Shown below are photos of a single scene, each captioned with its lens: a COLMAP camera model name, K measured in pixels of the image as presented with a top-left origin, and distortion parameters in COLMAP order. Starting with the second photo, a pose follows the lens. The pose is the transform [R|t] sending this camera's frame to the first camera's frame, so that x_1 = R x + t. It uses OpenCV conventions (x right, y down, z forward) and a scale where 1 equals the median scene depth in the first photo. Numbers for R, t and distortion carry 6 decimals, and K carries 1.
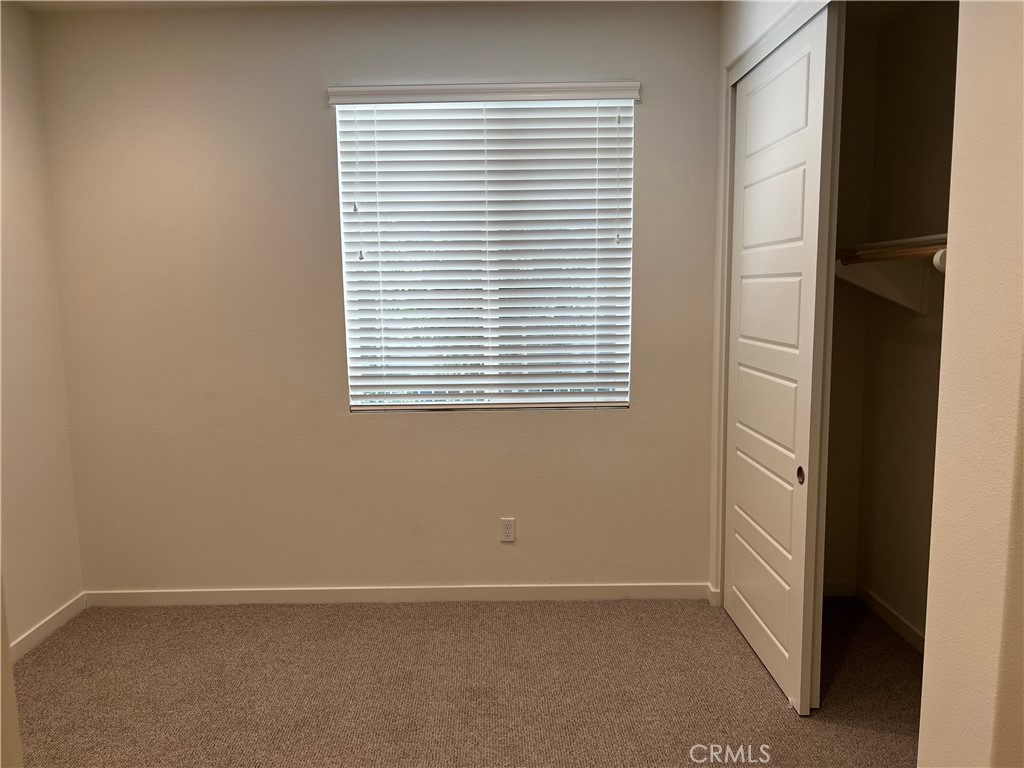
lens RADIAL K [[770.0, 0, 512.0], [0, 770.0, 384.0], [0, 0, 1]] dist [0.005273, 0.000282]
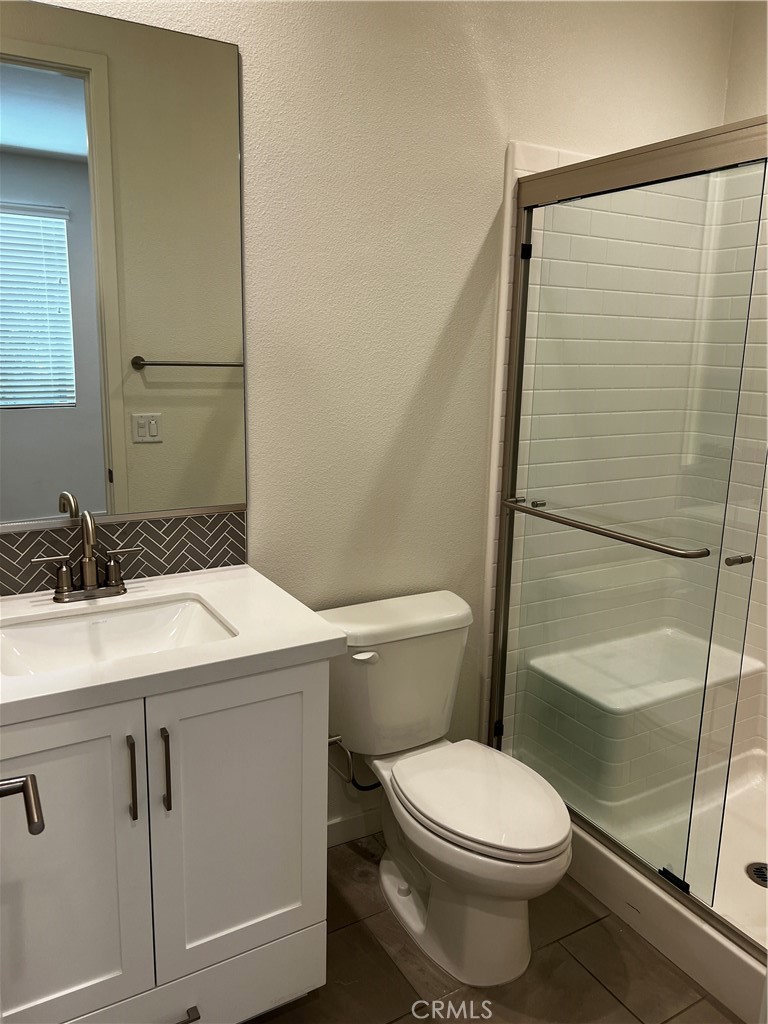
lens RADIAL K [[770.0, 0, 384.0], [0, 770.0, 512.0], [0, 0, 1]] dist [0.005273, 0.000282]
pose [[0.867391, -0.076300, 0.491743, -0.114018], [0.034809, 0.995058, 0.092995, 0.123837], [-0.496408, -0.063546, 0.865760, -0.831502]]
